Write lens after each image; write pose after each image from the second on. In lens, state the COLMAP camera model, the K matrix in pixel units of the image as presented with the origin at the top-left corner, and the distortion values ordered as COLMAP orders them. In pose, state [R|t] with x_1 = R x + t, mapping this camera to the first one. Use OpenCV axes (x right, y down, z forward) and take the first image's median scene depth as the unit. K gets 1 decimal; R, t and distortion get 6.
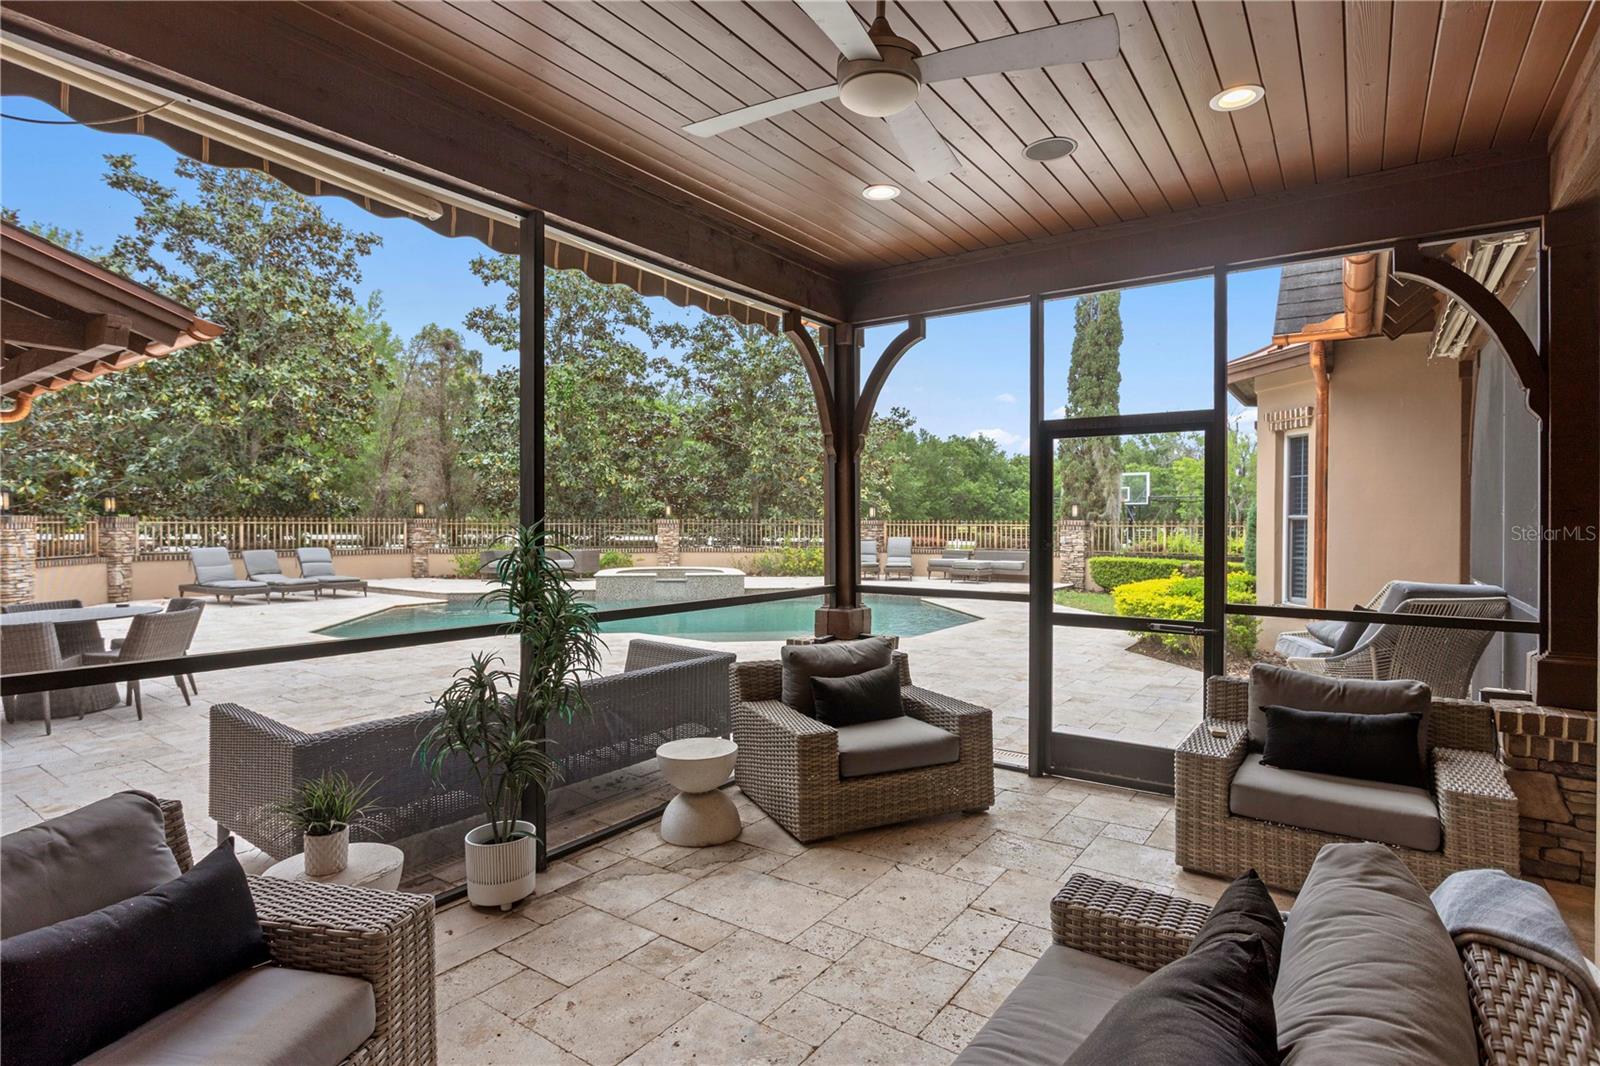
lens RADIAL K [[795.4, 0, 804.0], [0, 795.4, 531.2], [0, 0, 1]] dist [-0.010067, 0.002241]
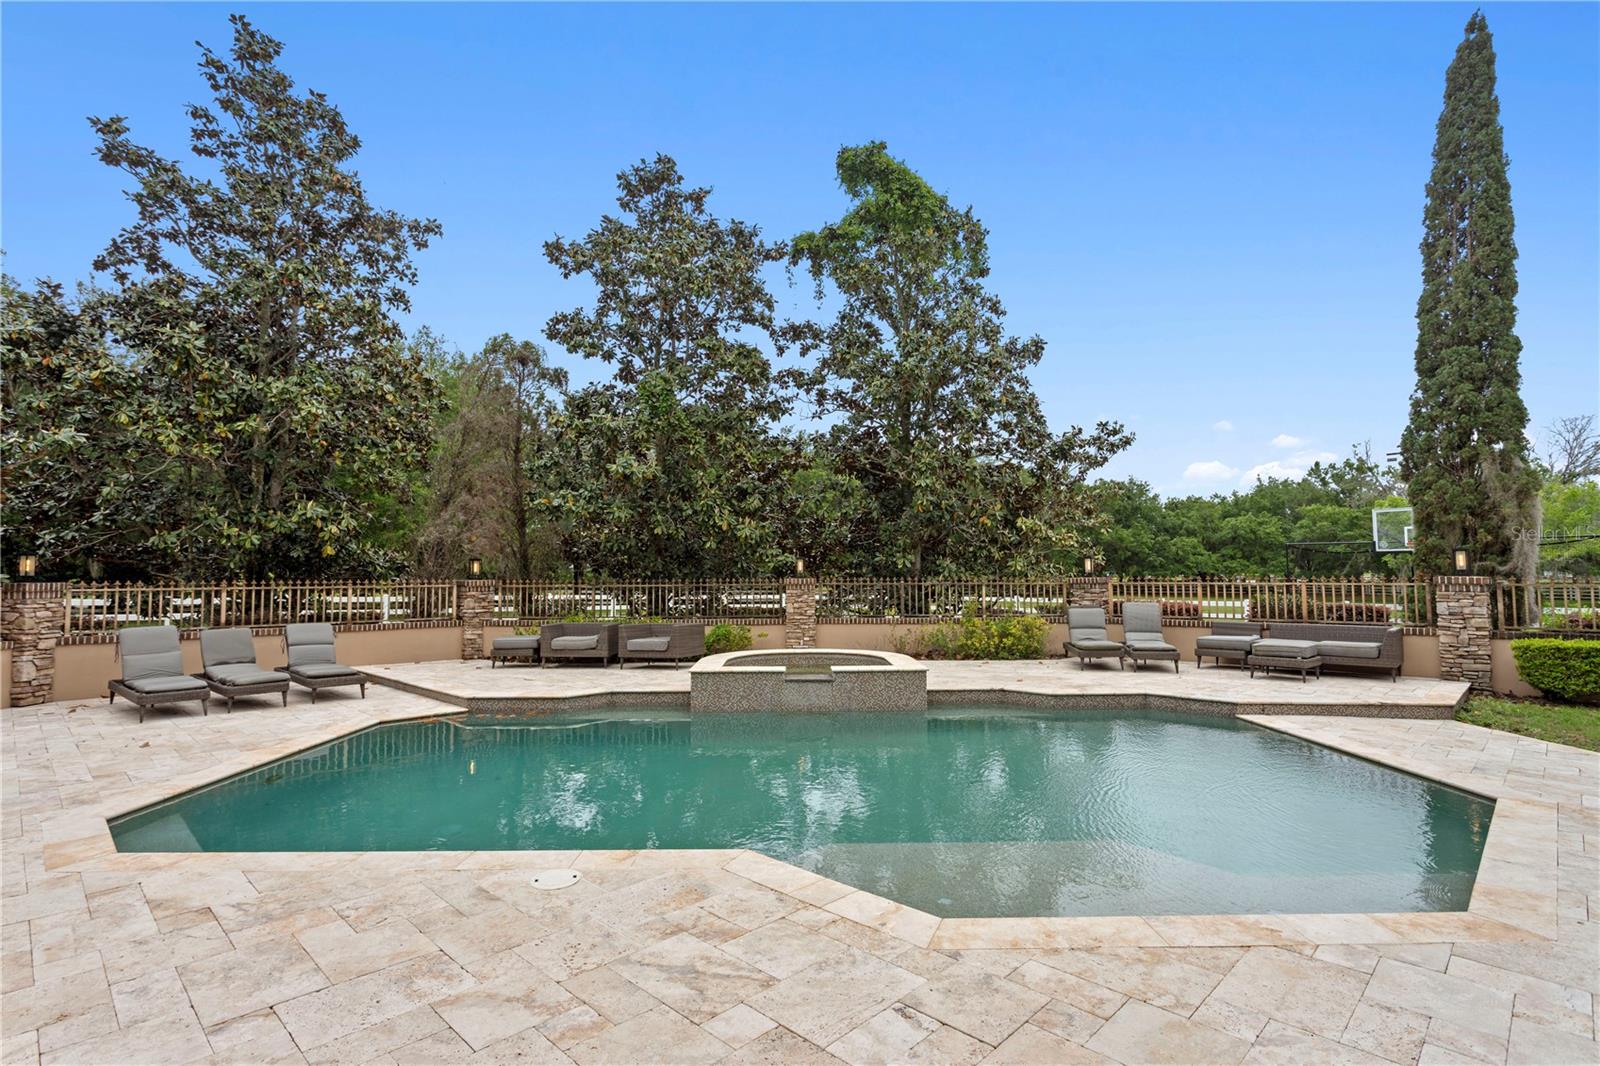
lens RADIAL K [[795.4, 0, 804.1], [0, 795.4, 527.3], [0, 0, 1]] dist [-0.010067, 0.002241]
pose [[0.987987, -0.016600, -0.153643, -0.057152], [0.005736, 0.997468, -0.070886, -0.010059], [0.154430, 0.069154, 0.985581, 0.295605]]
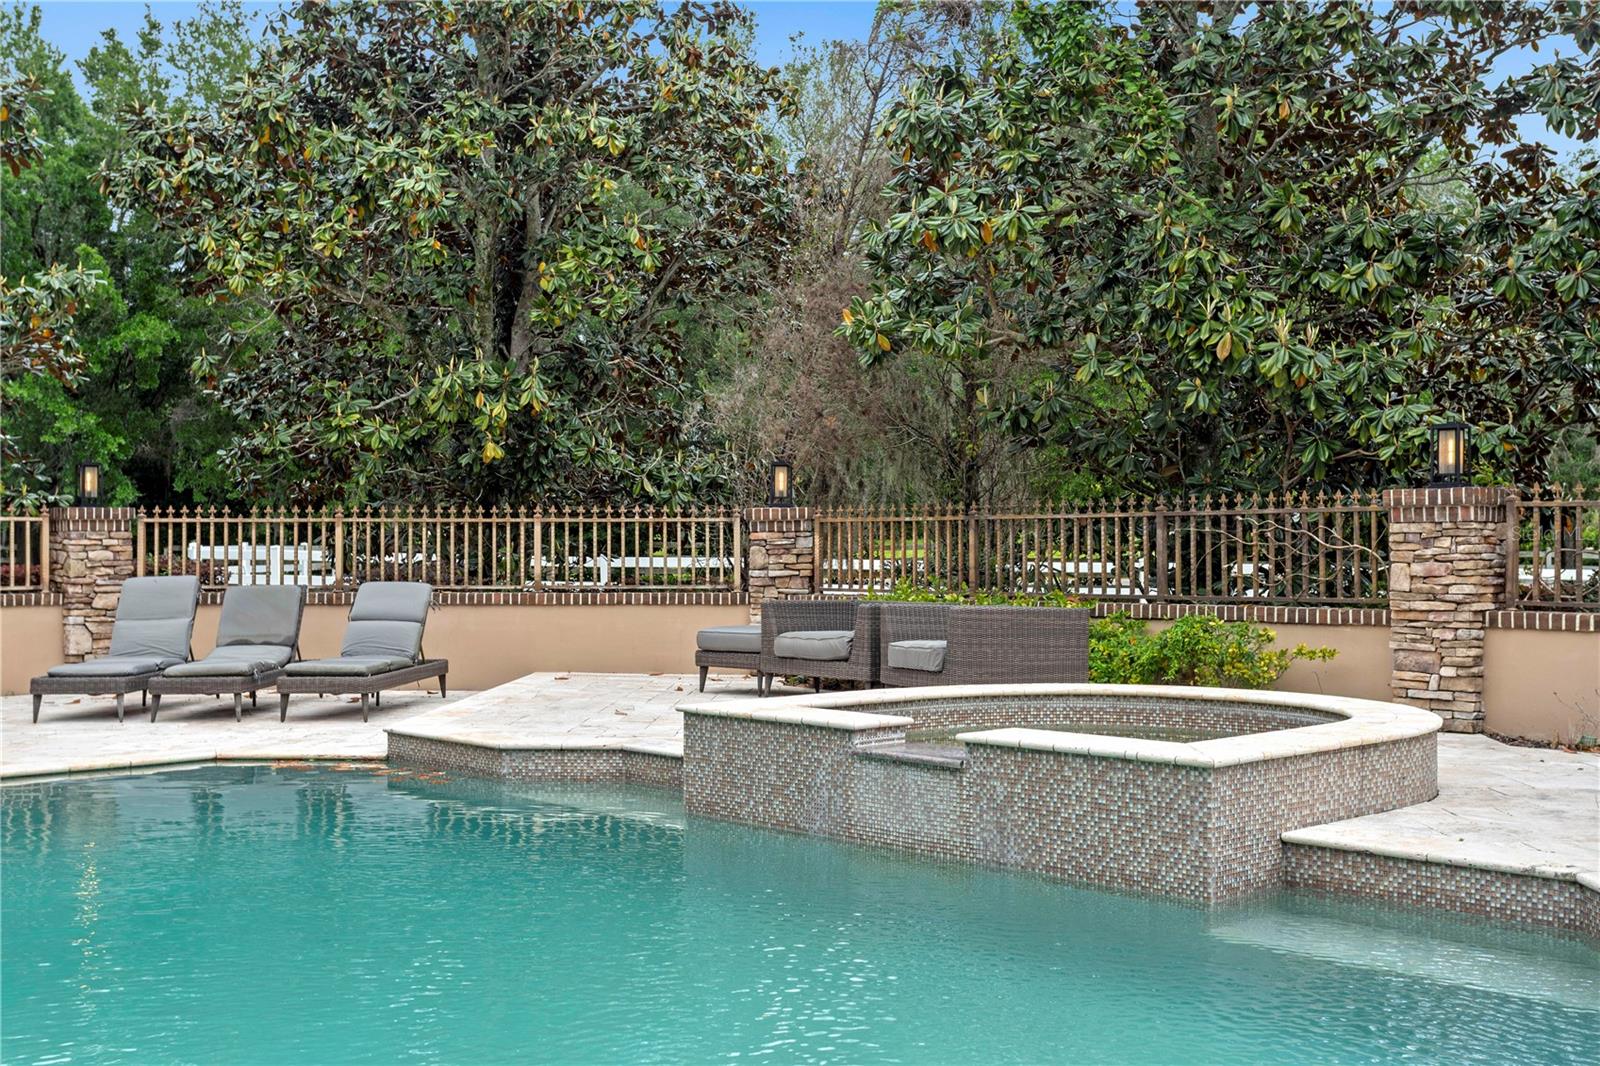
lens RADIAL K [[1725.0, 0, 786.2], [0, 1725.0, 534.0], [0, 0, 1]] dist [0.005452, 0.000000]
pose [[0.549720, -0.010844, -0.835278, 0.153672], [-0.005939, 0.999840, -0.016890, 0.008812], [0.835328, 0.014246, 0.549568, 0.569809]]
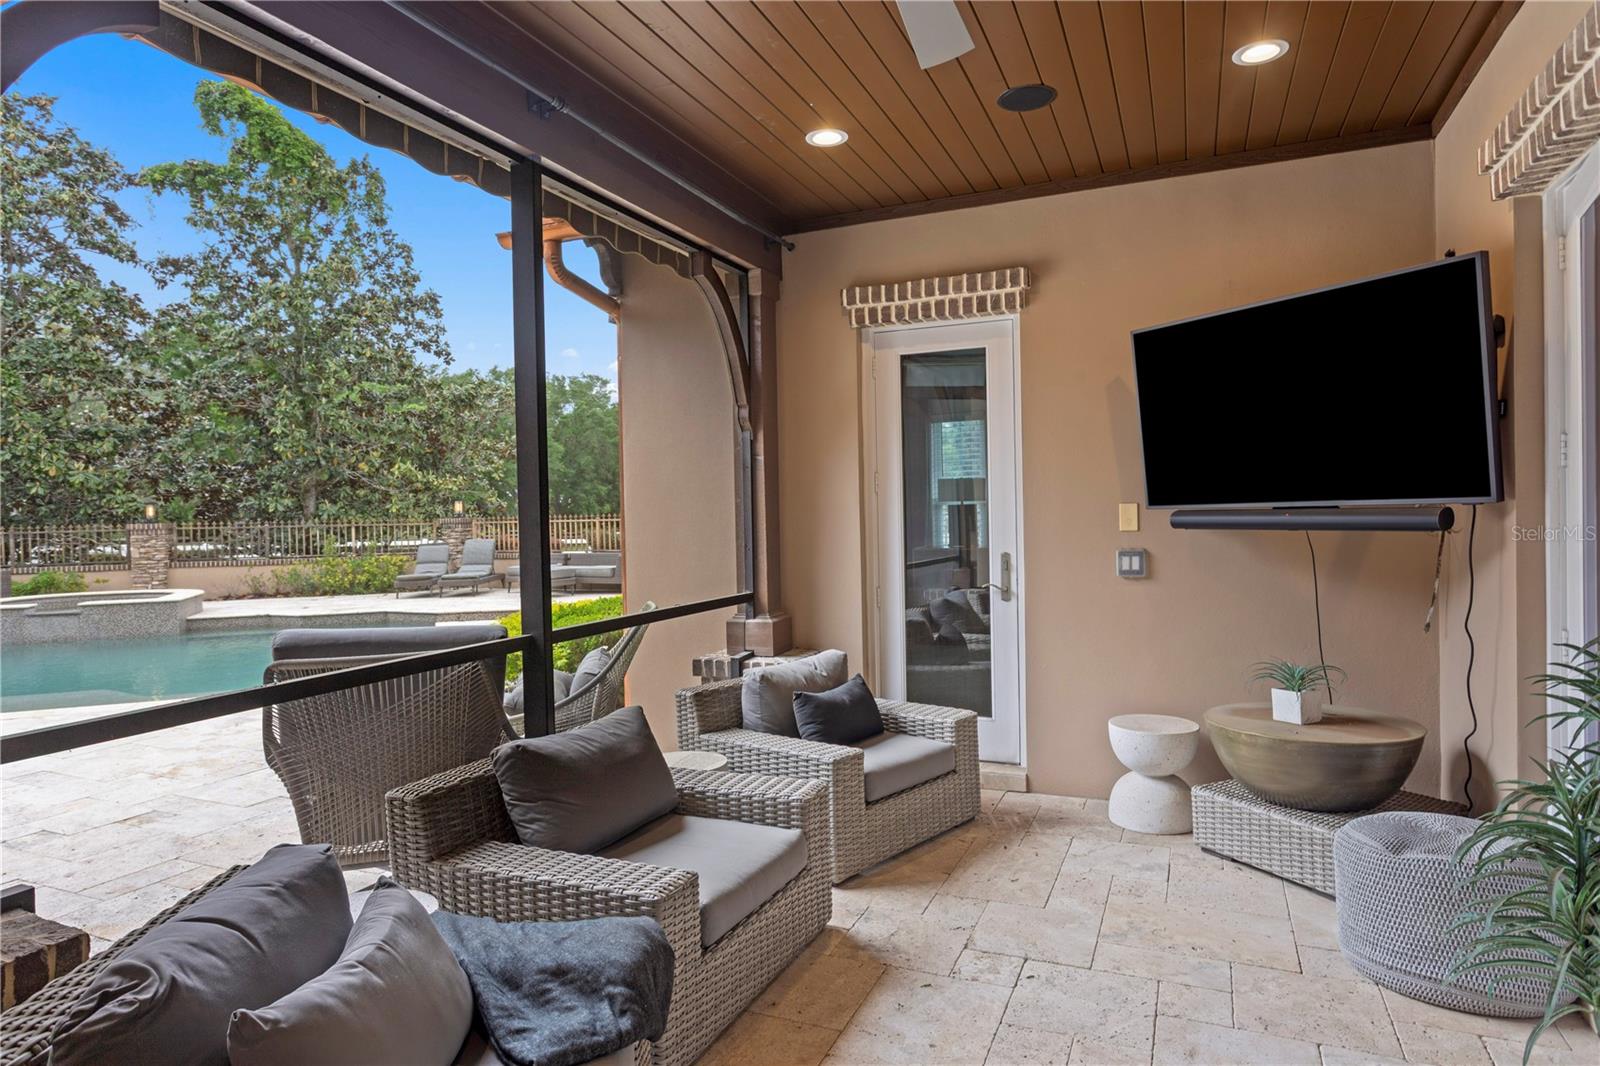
lens RADIAL K [[921.8, 0, 797.9], [0, 921.8, 534.4], [0, 0, 1]] dist [0.000488, 0.000184]
pose [[0.980300, -0.026768, 0.195694, 0.249488], [0.024733, 0.999612, 0.012835, -0.001237], [-0.195961, -0.007742, 0.980581, 0.063045]]
